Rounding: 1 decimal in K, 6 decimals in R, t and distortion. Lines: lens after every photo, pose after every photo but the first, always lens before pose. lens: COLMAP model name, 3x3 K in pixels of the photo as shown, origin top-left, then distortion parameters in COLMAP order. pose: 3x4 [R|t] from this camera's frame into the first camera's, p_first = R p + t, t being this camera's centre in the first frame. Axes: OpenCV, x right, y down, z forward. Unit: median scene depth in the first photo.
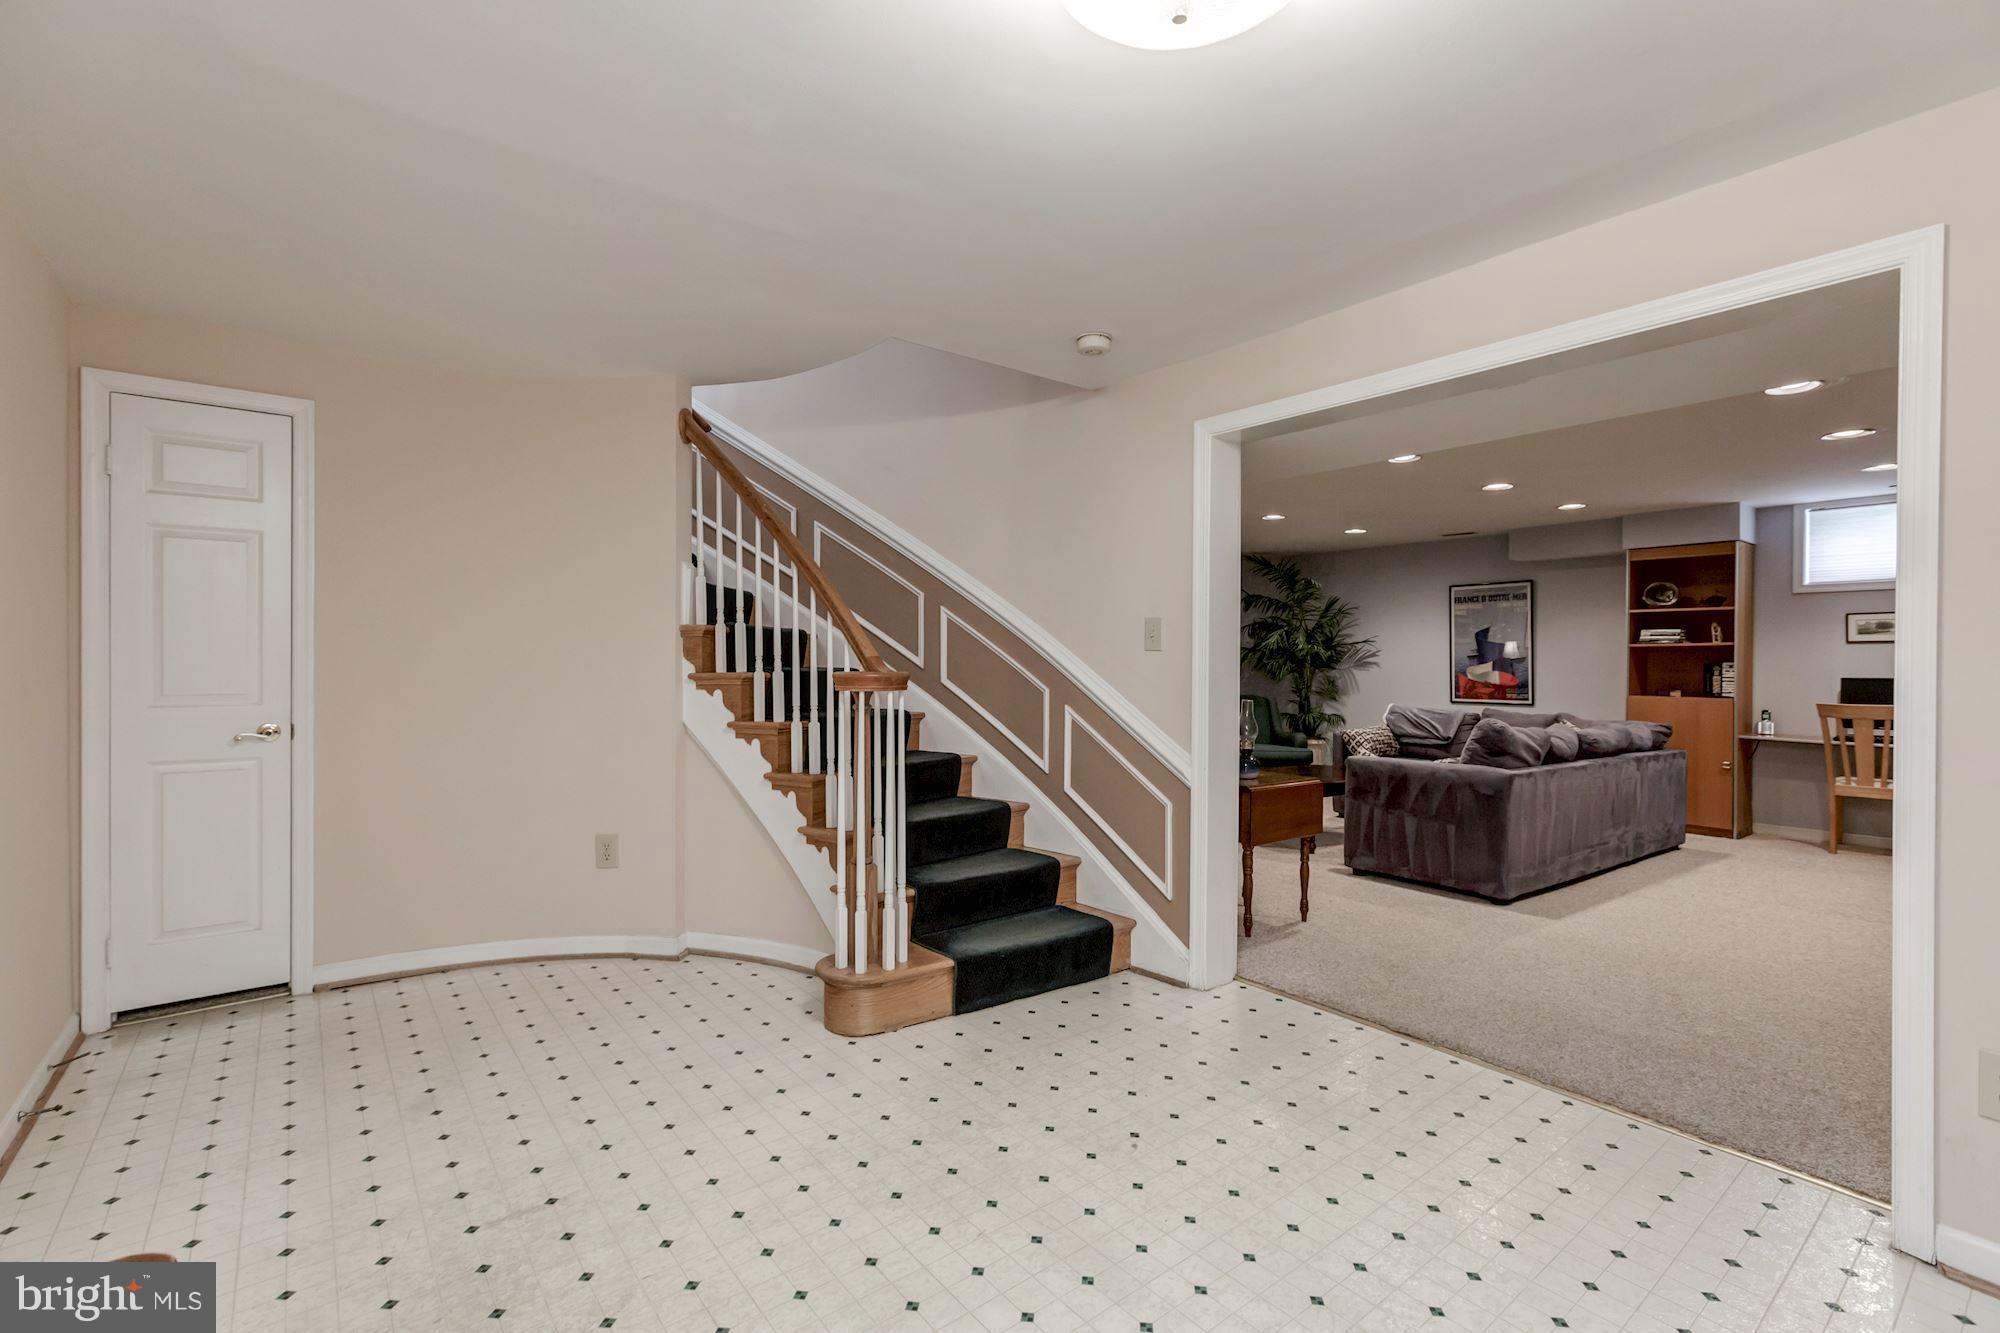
lens RADIAL K [[896.5, 0, 998.6], [0, 896.5, 669.5], [0, 0, 1]] dist [-0.000203, 0.000055]
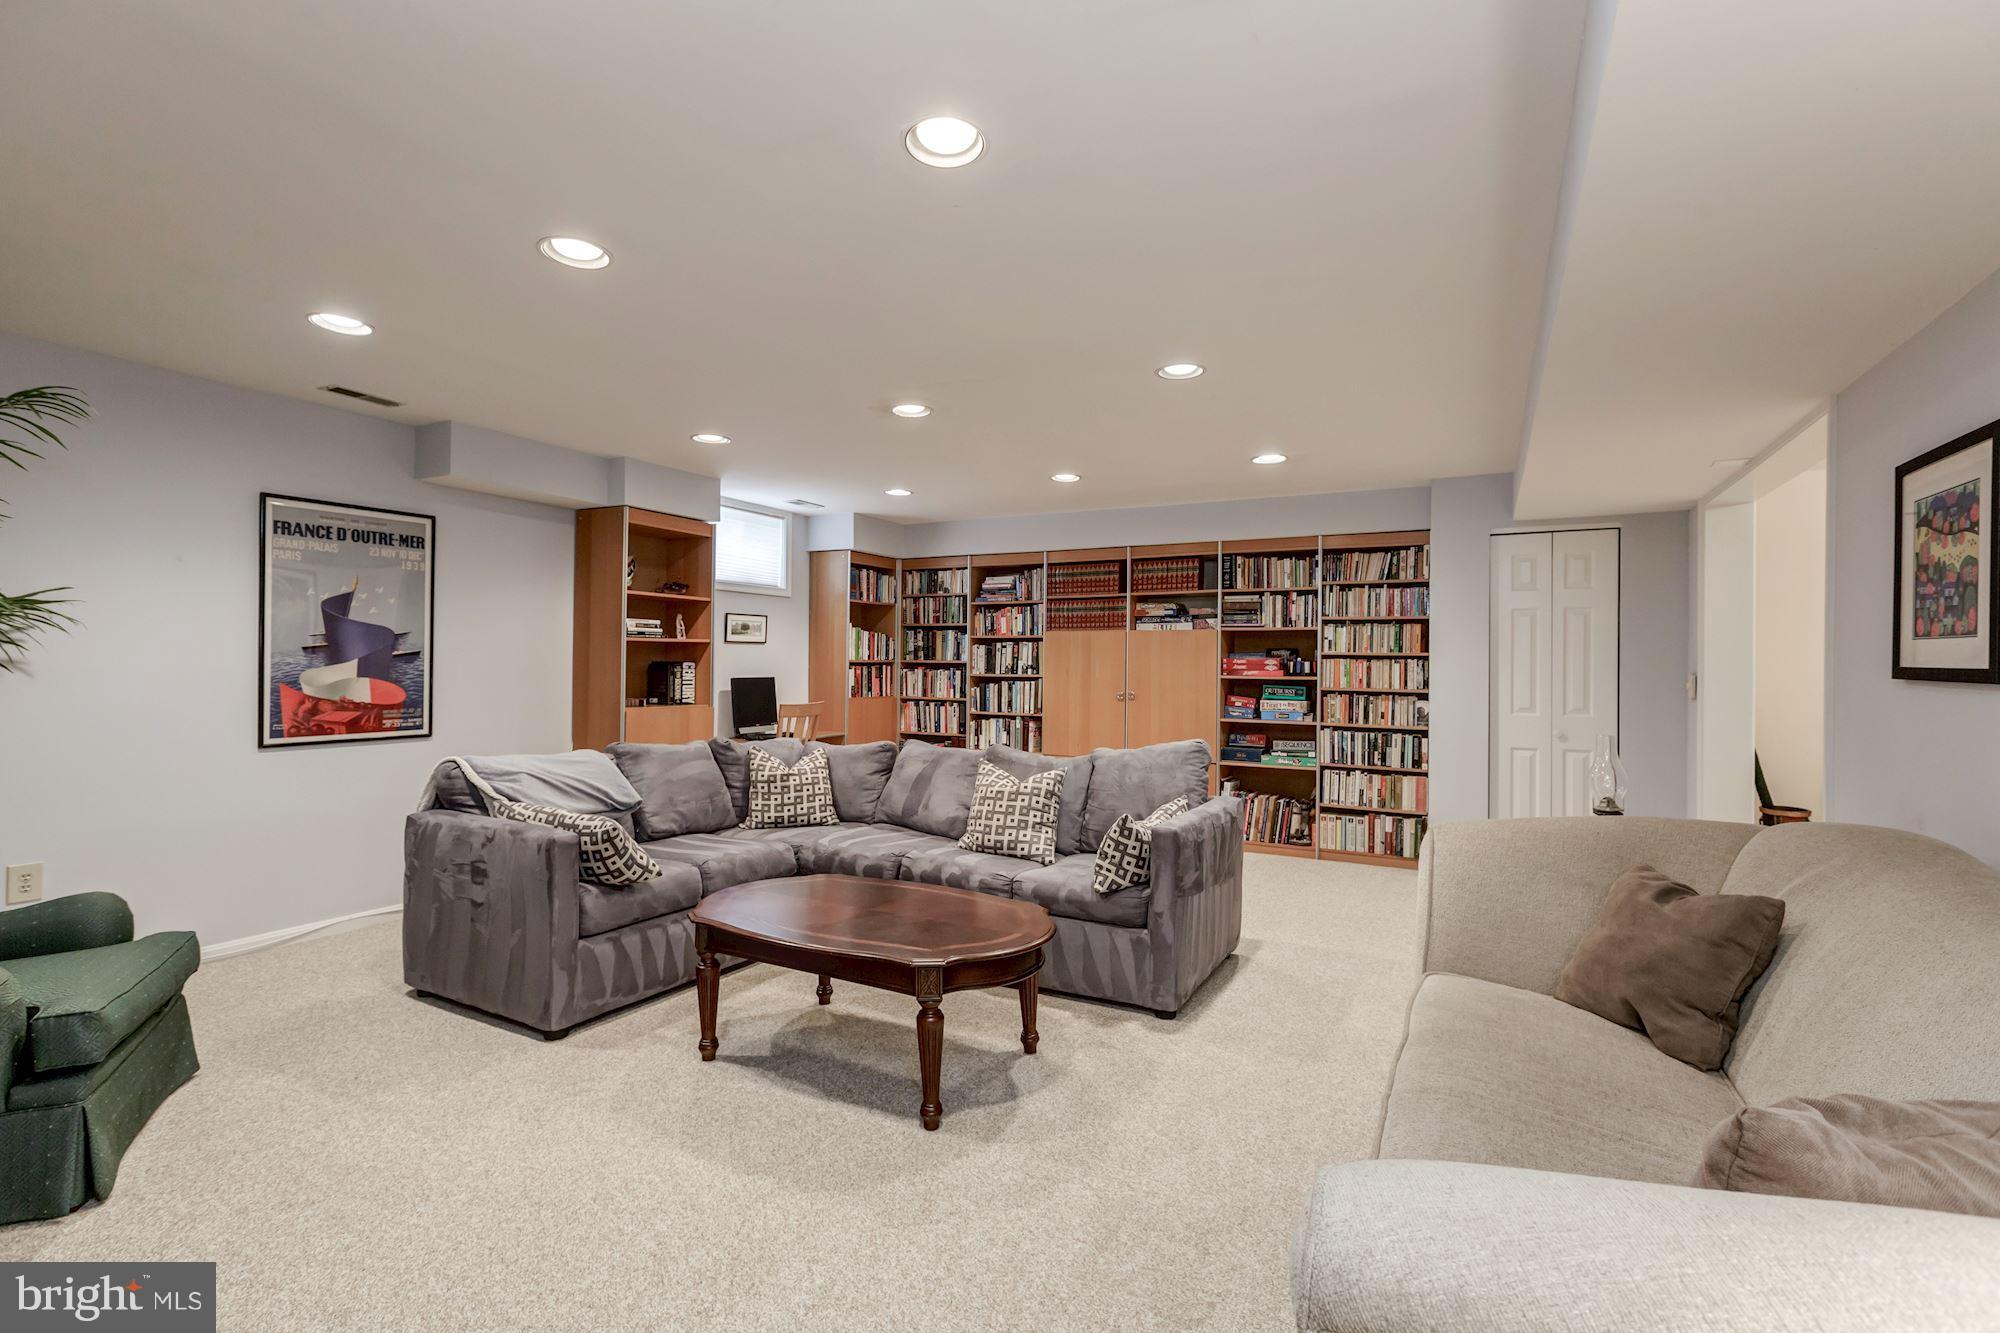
lens RADIAL K [[896.5, 0, 1001.5], [0, 896.5, 661.1], [0, 0, 1]] dist [-0.000203, 0.000055]
pose [[-0.411358, -0.007236, 0.911445, -0.070156], [-0.004248, 0.999973, 0.006022, -0.012630], [-0.911464, -0.001394, -0.411378, 0.876691]]
